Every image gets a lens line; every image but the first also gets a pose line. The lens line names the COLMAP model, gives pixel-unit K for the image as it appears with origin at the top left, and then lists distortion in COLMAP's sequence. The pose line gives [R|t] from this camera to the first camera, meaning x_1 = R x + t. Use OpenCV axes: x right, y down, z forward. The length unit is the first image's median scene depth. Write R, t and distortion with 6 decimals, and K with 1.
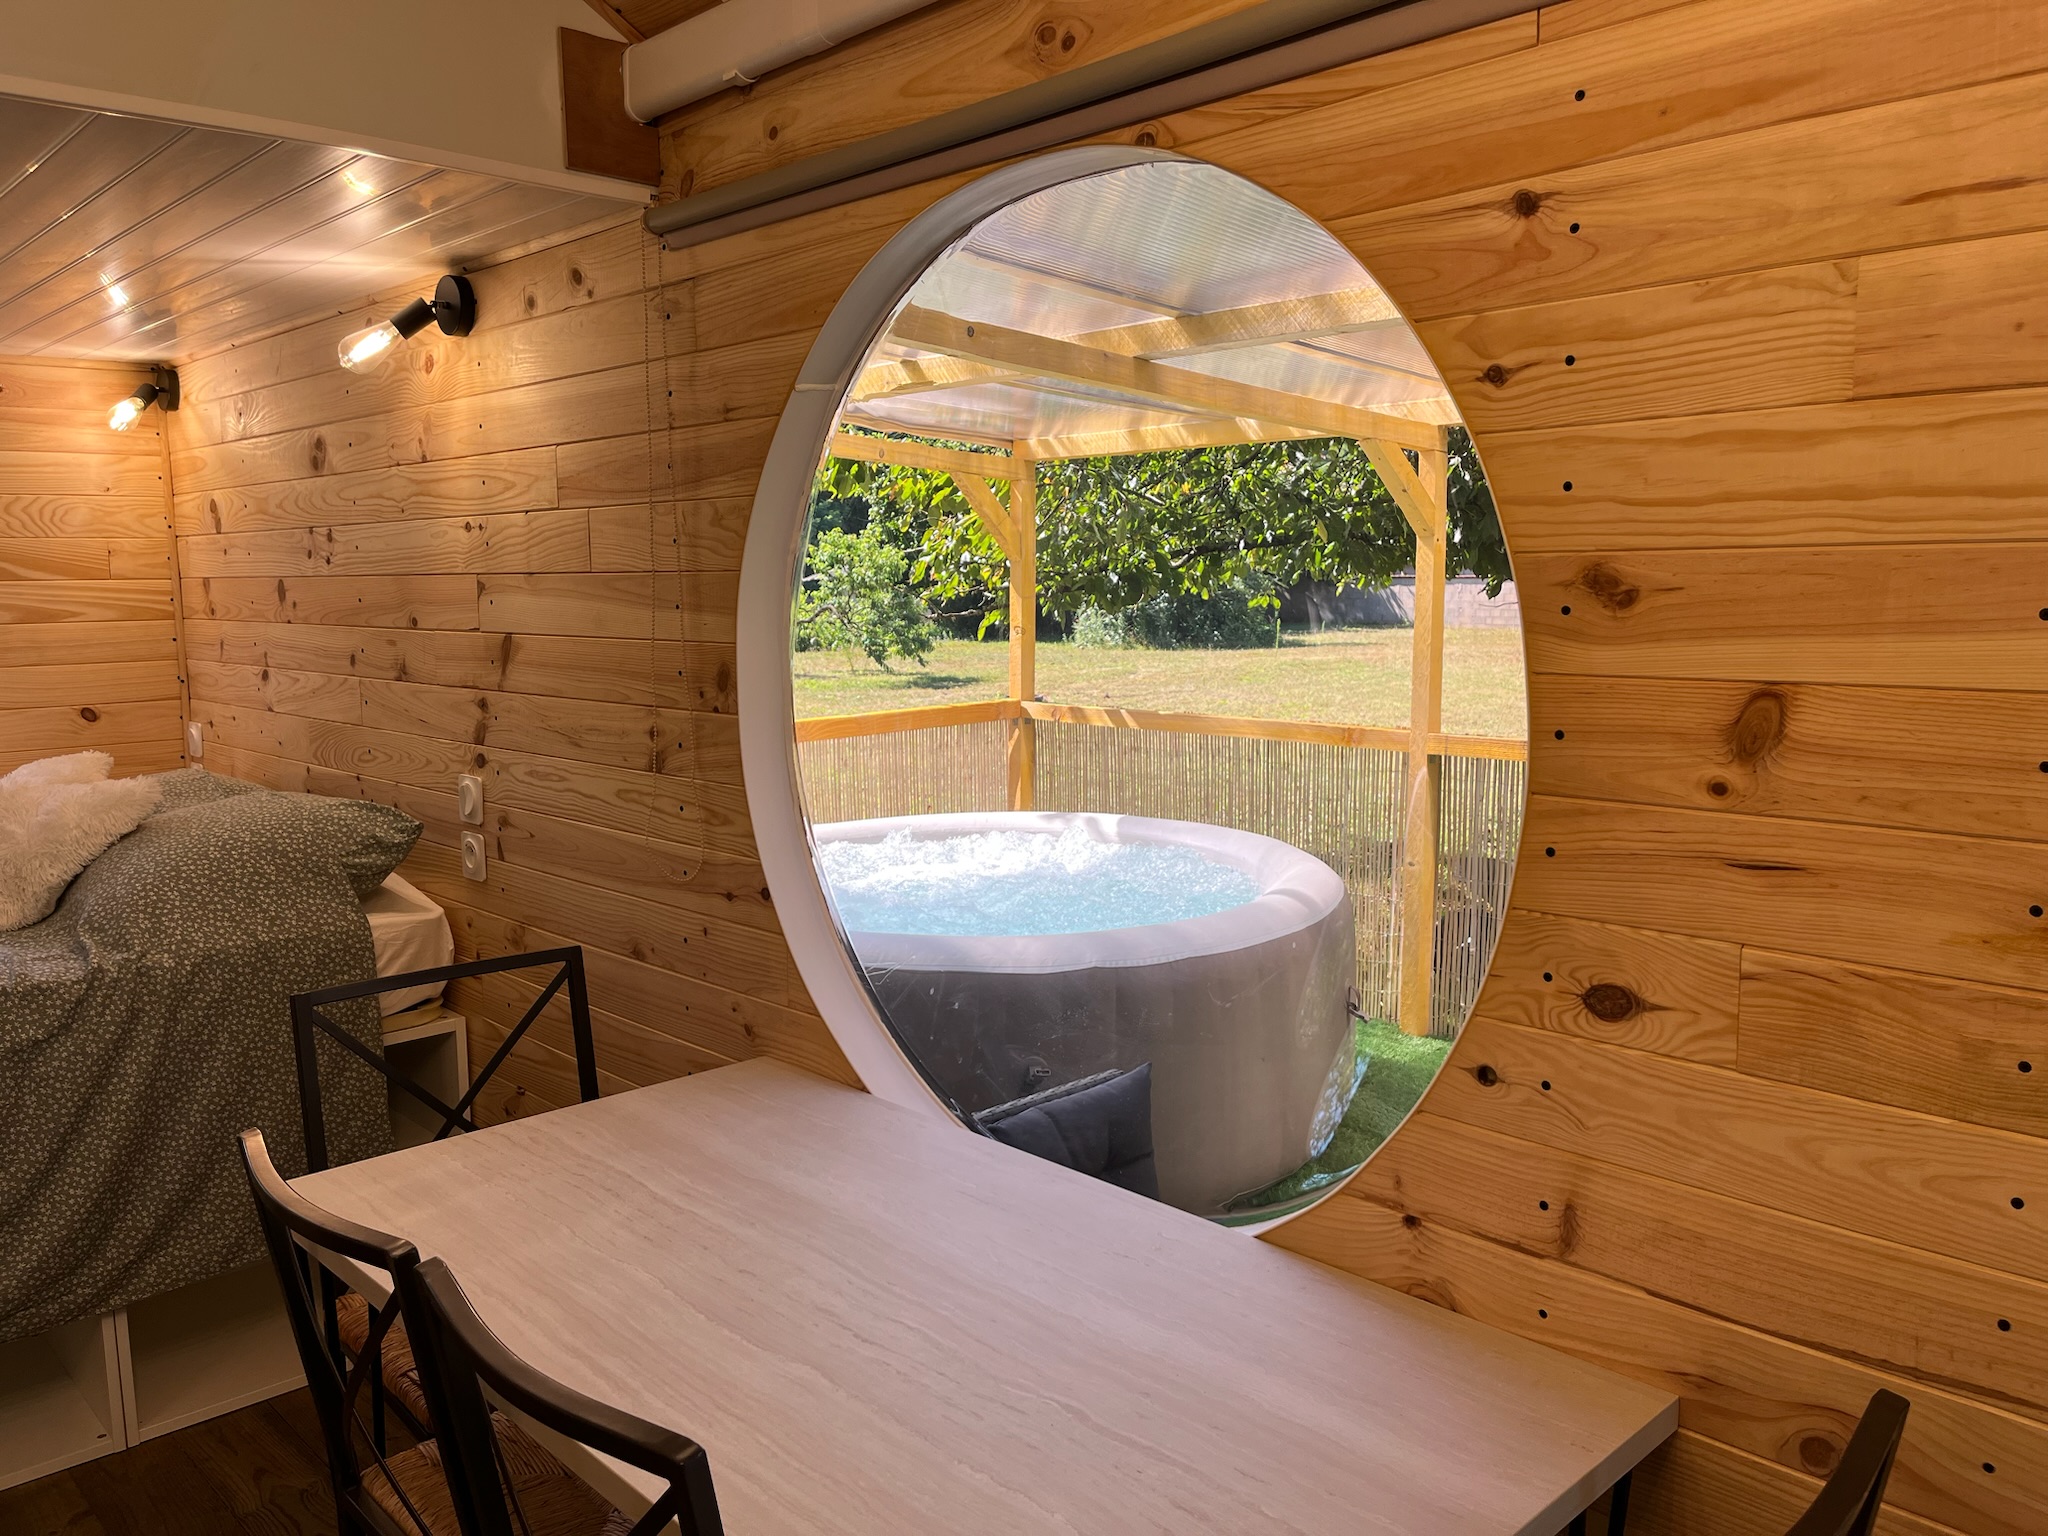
lens RADIAL K [[1554.2, 0, 1028.1], [0, 1554.2, 761.3], [0, 0, 1]] dist [0.068260, -0.091201]
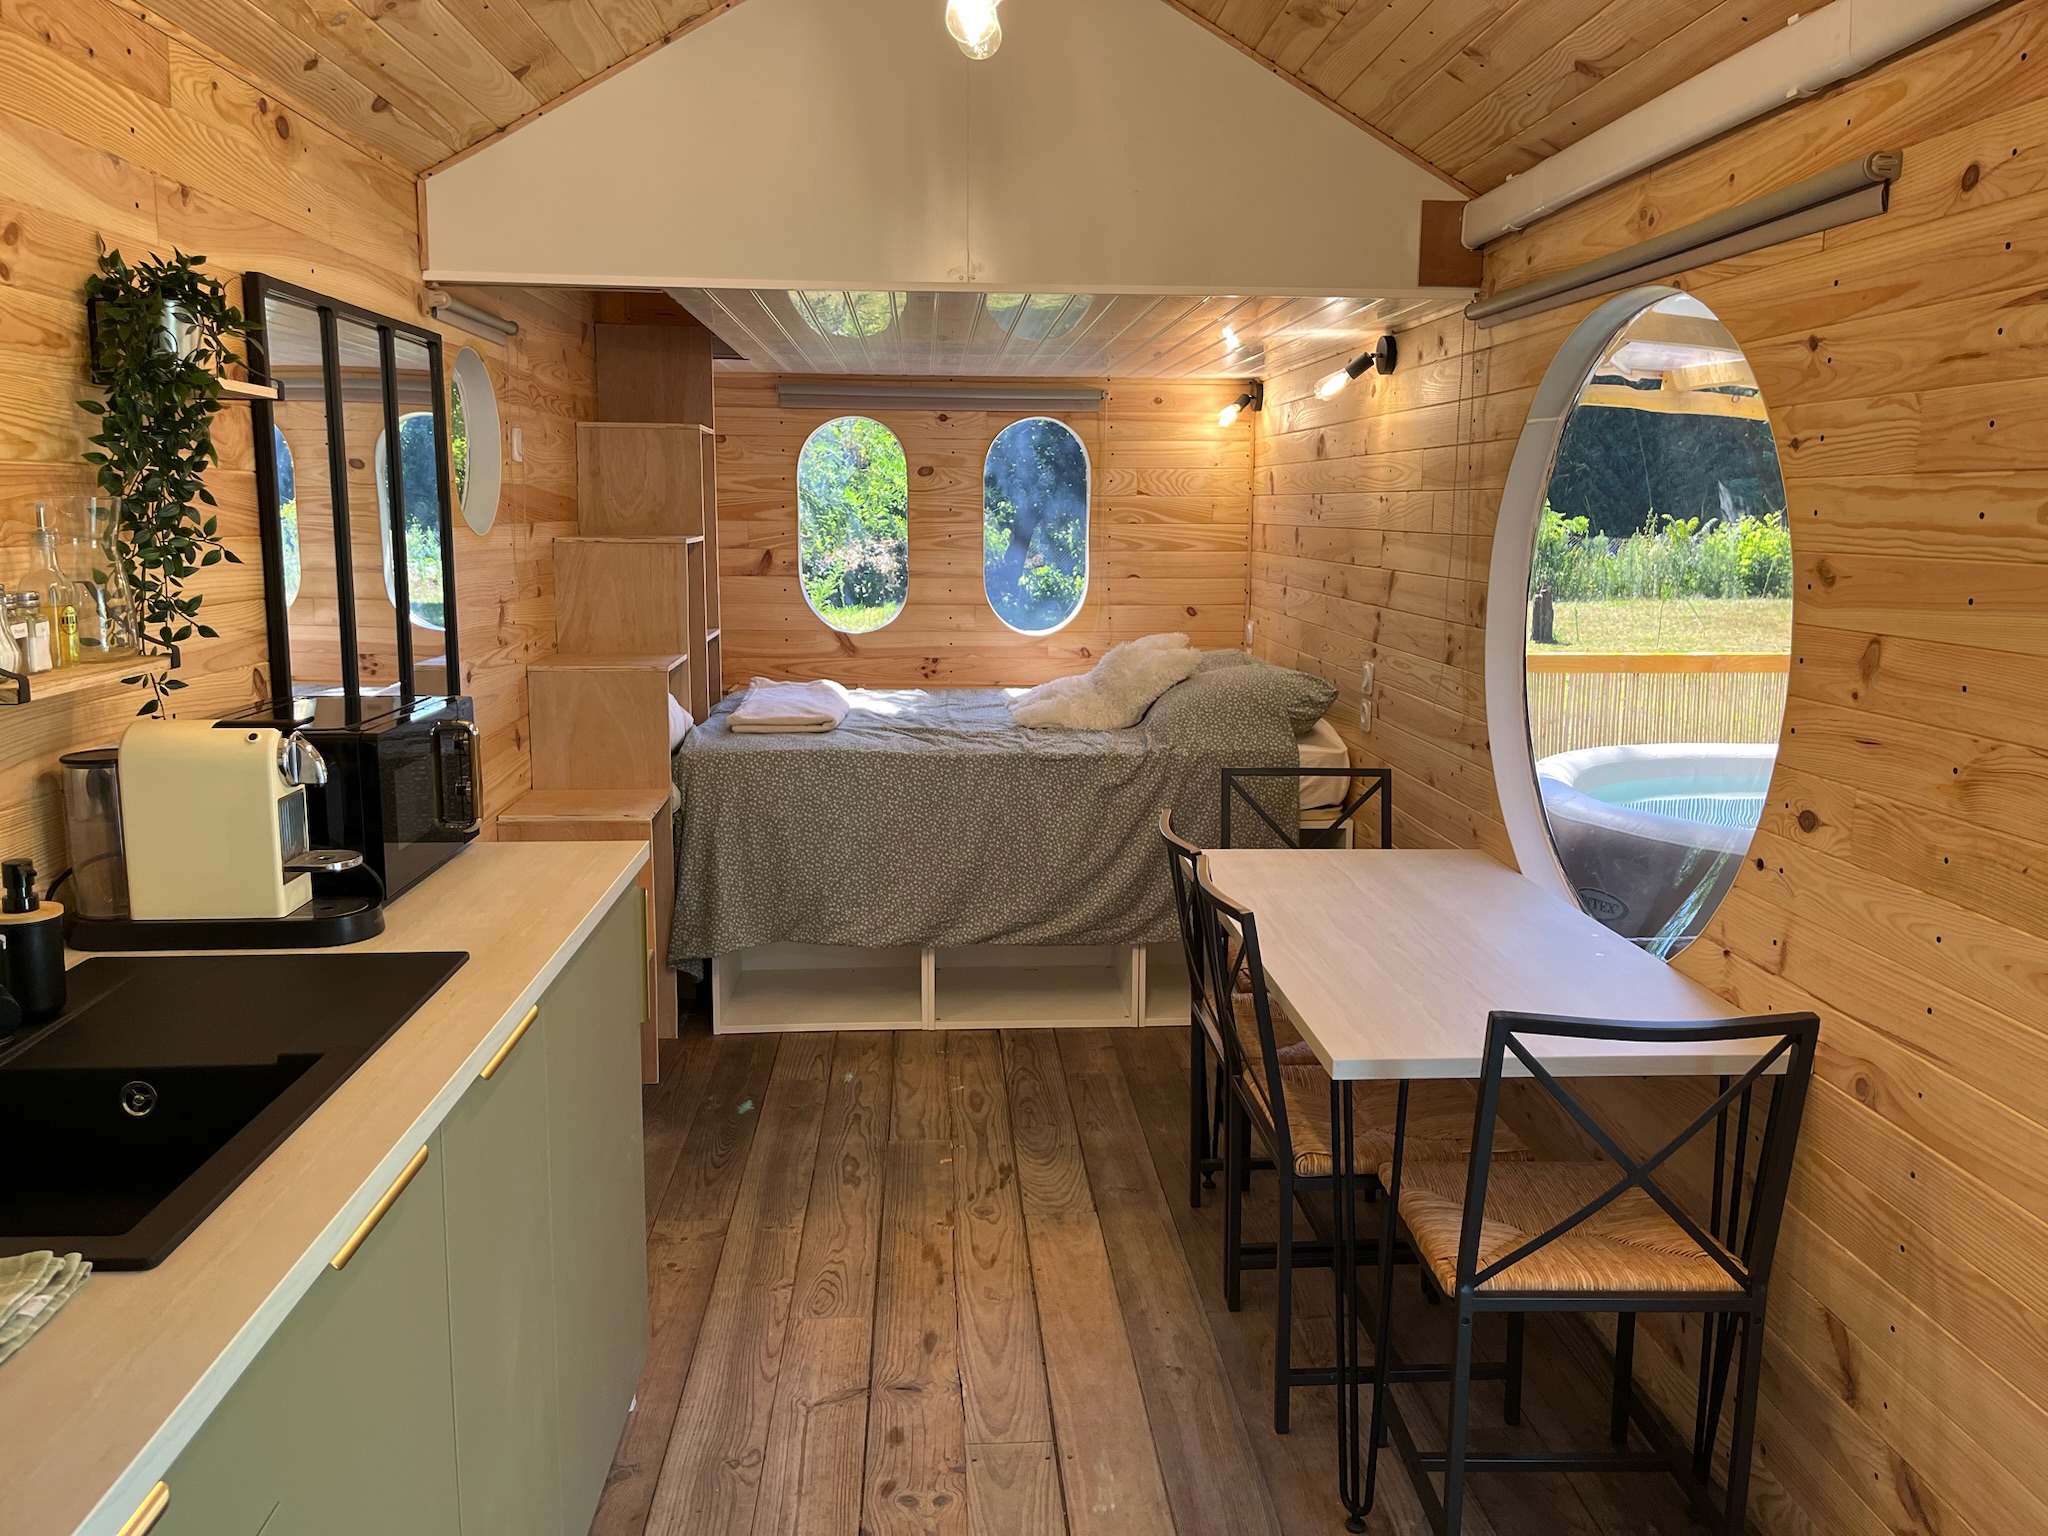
lens RADIAL K [[1554.2, 0, 1038.5], [0, 1554.2, 754.3], [0, 0, 1]] dist [0.068260, -0.091201]
pose [[0.768509, 0.117726, -0.628915, 0.496064], [-0.091915, 0.993045, 0.073571, 0.021707], [0.633202, 0.001266, 0.773985, -0.520696]]
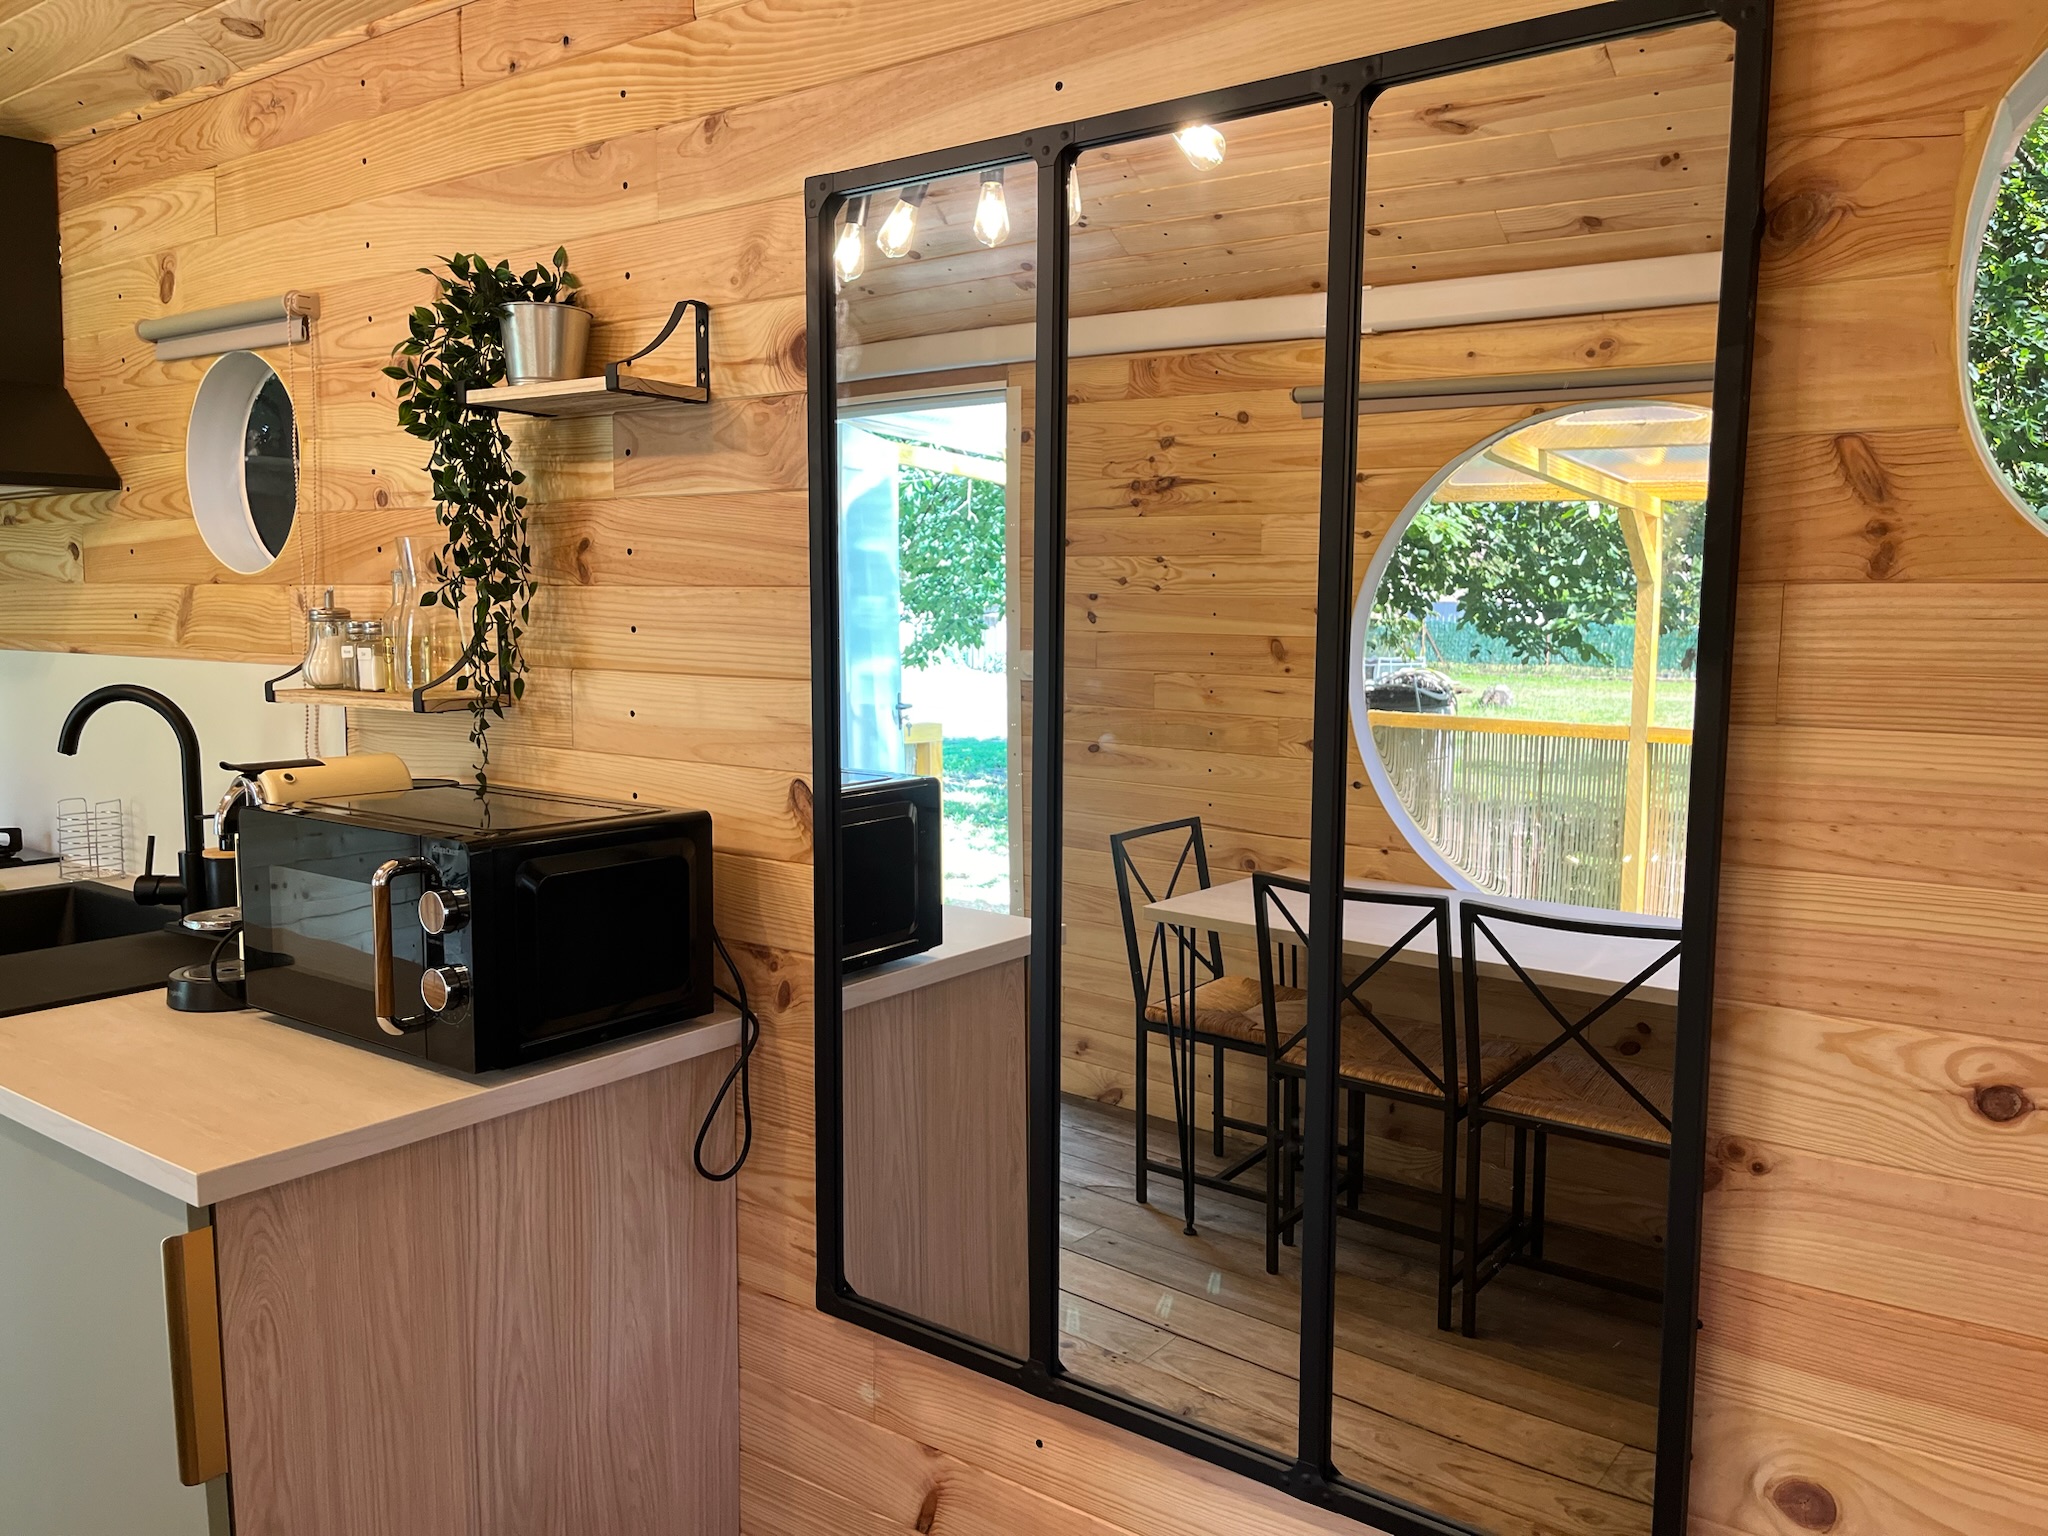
lens RADIAL K [[1554.2, 0, 1027.1], [0, 1554.2, 778.3], [0, 0, 1]] dist [0.068260, -0.091201]
pose [[-0.983970, 0.022933, -0.176852, -0.719115], [-0.017826, 0.974082, 0.225492, -0.088064], [0.177440, 0.225030, -0.958059, 0.853348]]
